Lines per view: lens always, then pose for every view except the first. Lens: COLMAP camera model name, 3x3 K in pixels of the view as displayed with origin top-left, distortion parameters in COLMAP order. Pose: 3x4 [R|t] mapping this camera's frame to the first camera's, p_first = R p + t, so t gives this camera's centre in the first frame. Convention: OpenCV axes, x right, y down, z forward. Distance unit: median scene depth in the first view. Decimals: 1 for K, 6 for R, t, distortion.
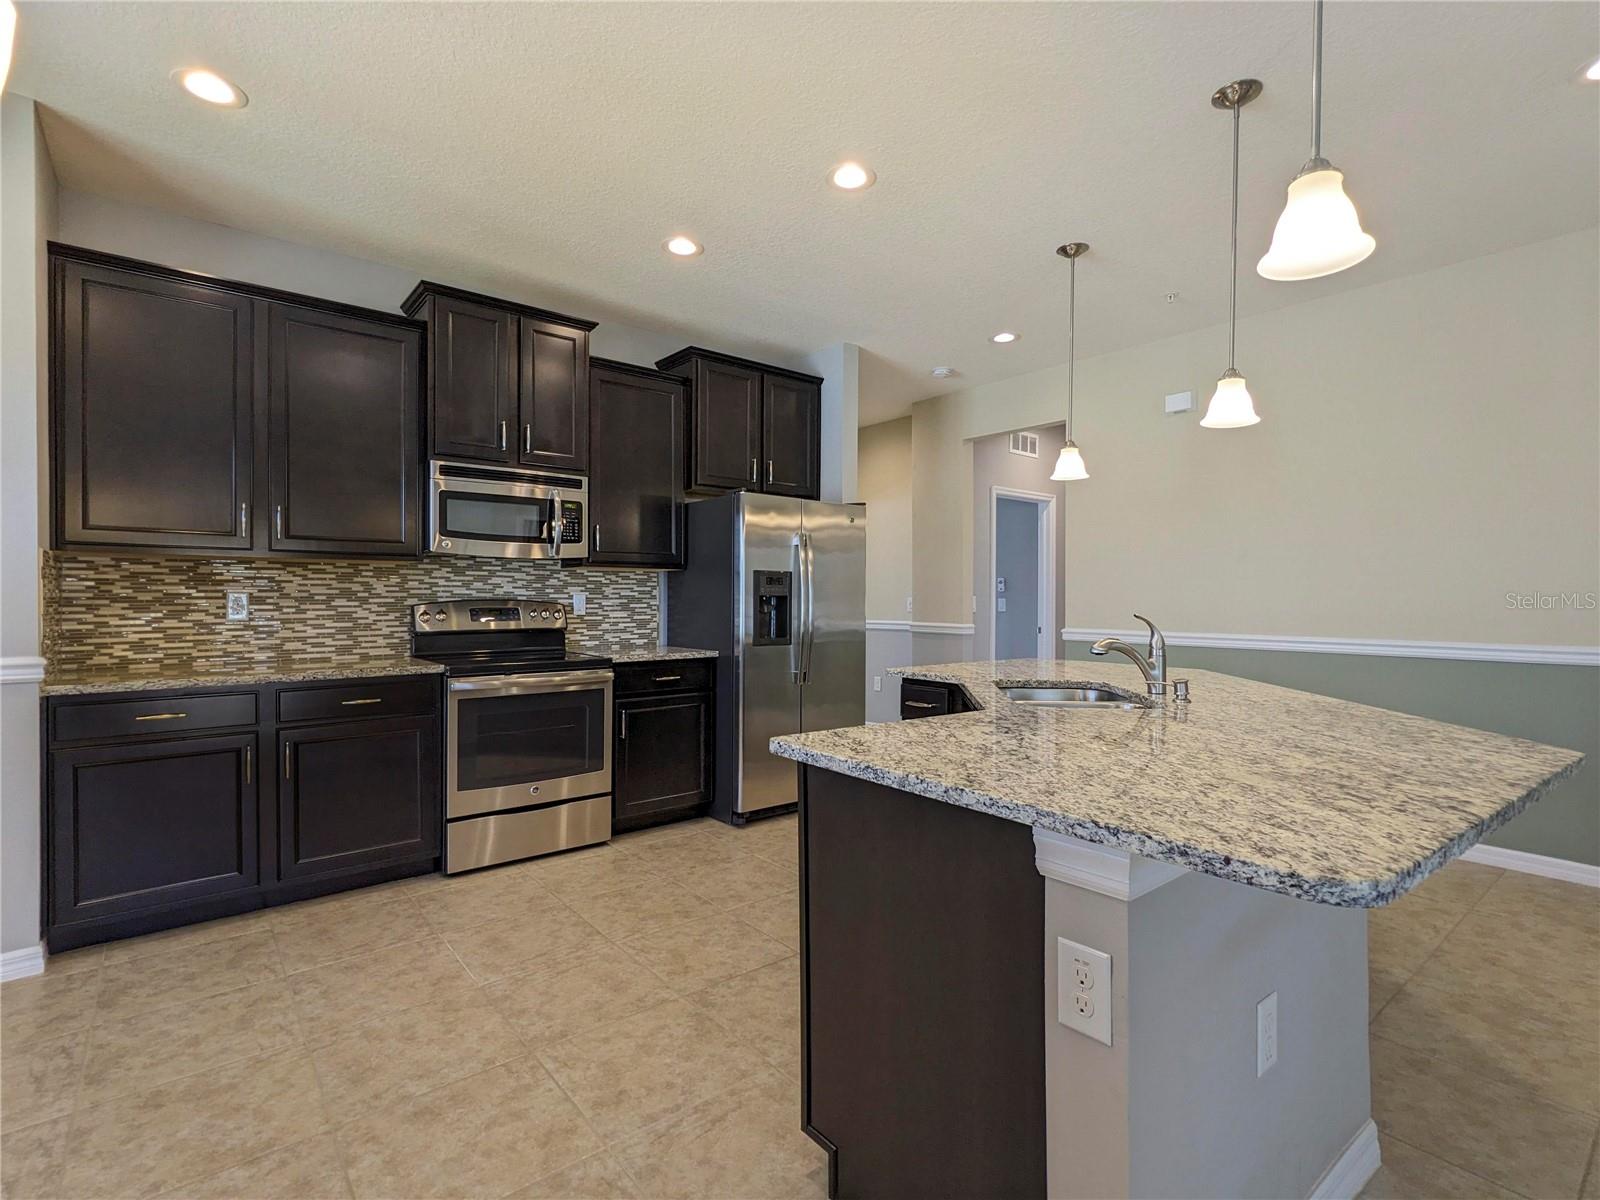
lens RADIAL K [[770.0, 0, 806.2], [0, 770.0, 603.1], [0, 0, 1]] dist [0.002515, 0.000305]
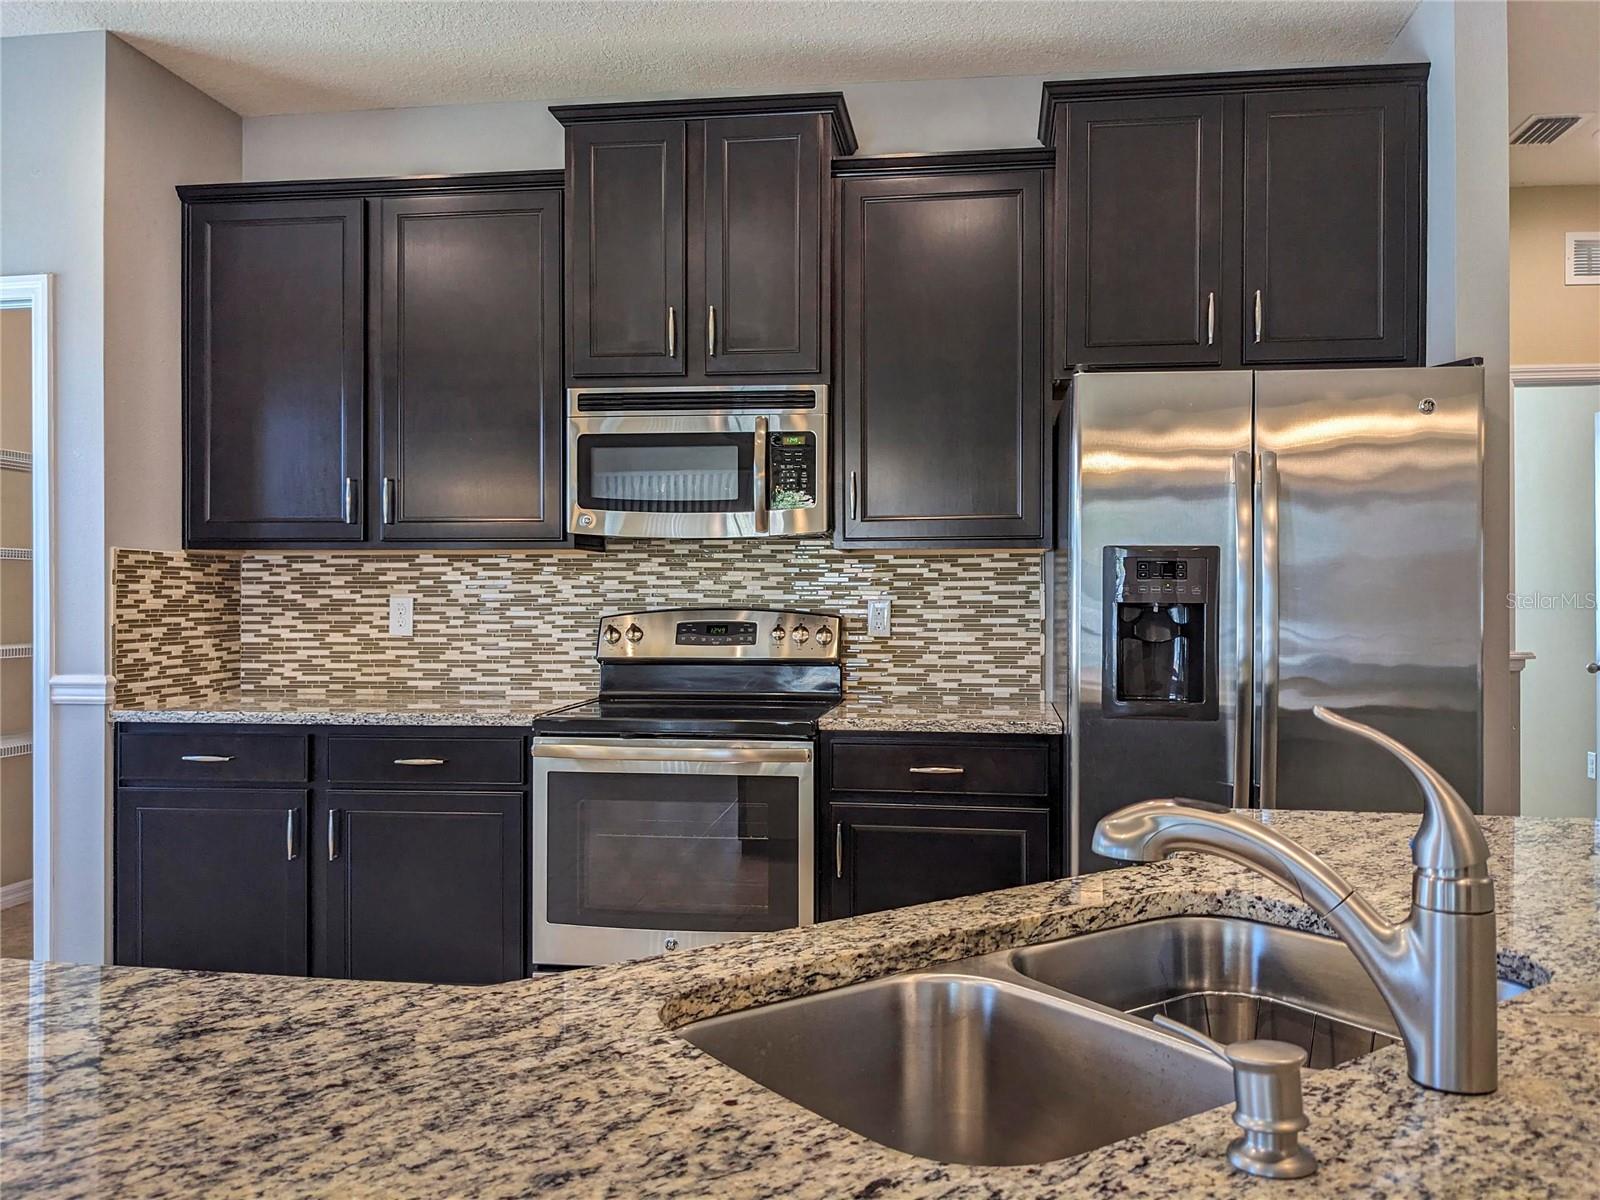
lens RADIAL K [[1267.5, 0, 810.4], [0, 1267.5, 597.7], [0, 0, 1]] dist [0.072242, -0.133382]
pose [[0.679417, 0.001389, -0.733751, 0.387011], [-0.005556, 0.999979, -0.003251, -0.010824], [0.733732, 0.006285, 0.679410, 0.408837]]
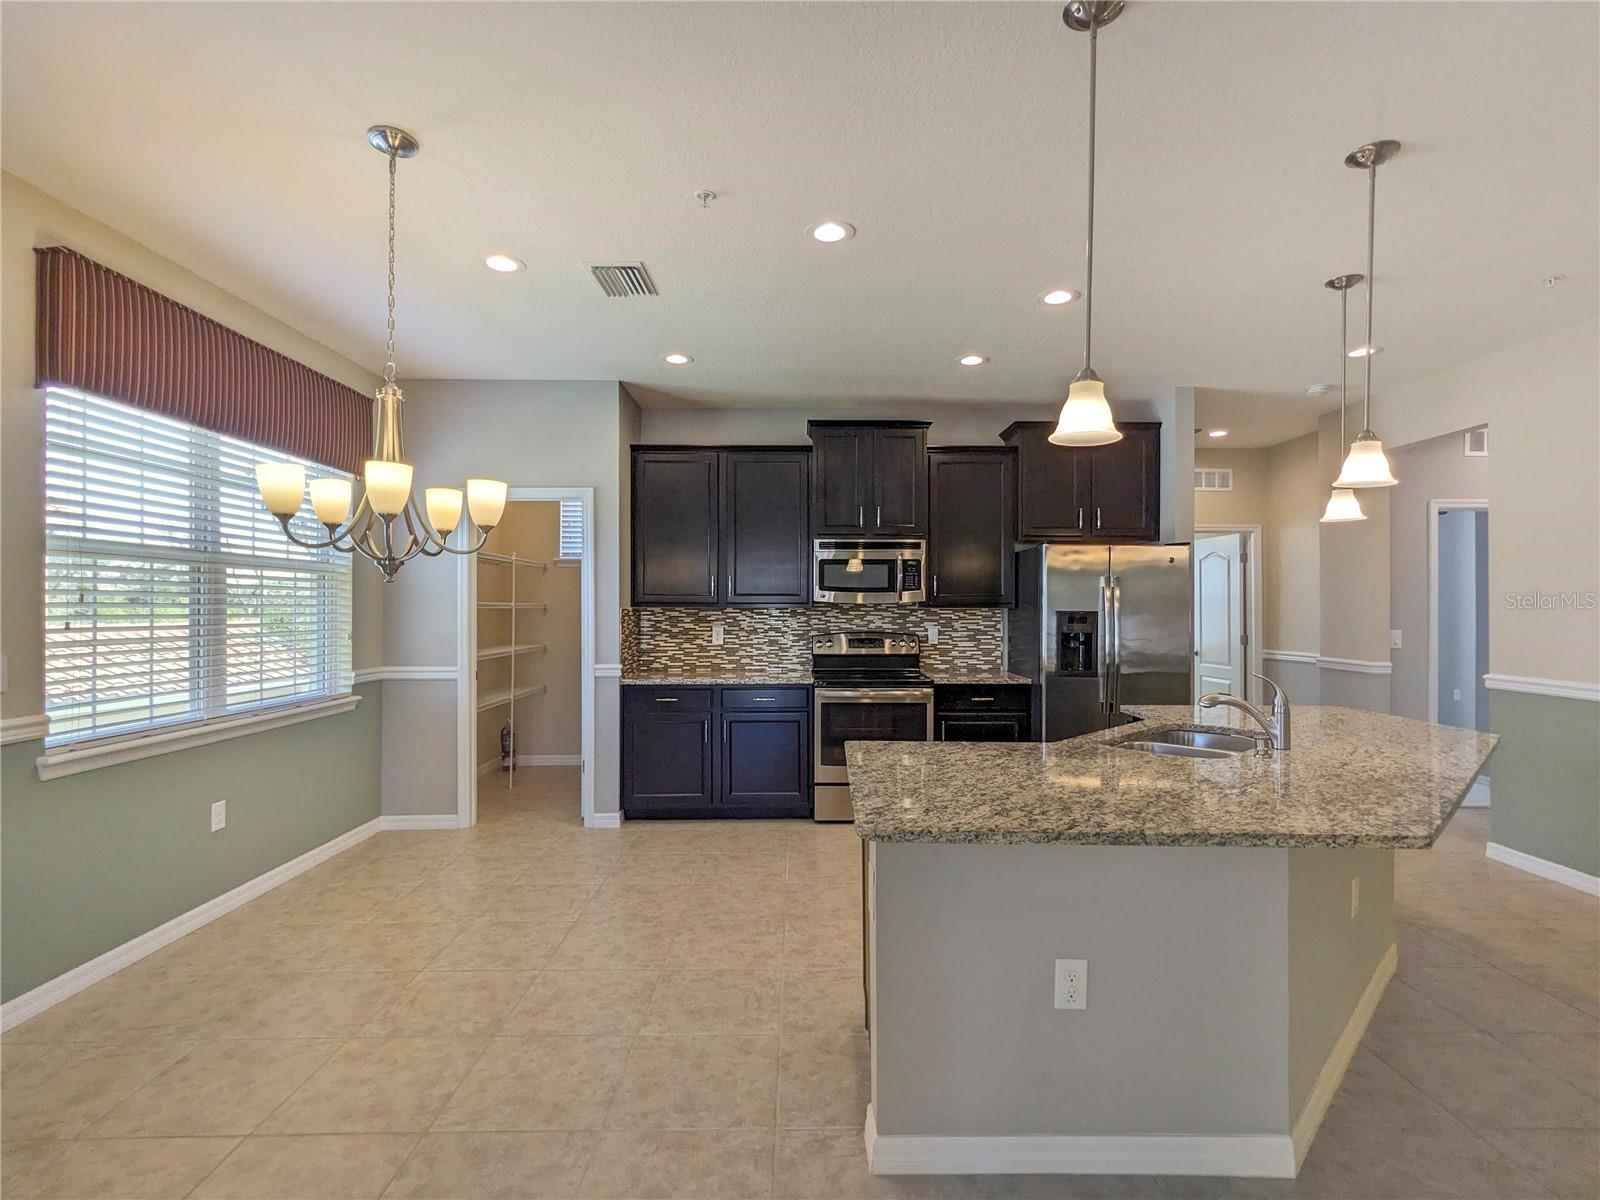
lens RADIAL K [[770.0, 0, 806.2], [0, 770.0, 603.1], [0, 0, 1]] dist [0.002515, 0.000305]
pose [[0.777967, -0.003478, -0.628296, 0.399610], [-0.004356, 0.999931, -0.010930, -0.043716], [0.628291, 0.011240, 0.777898, -0.146386]]
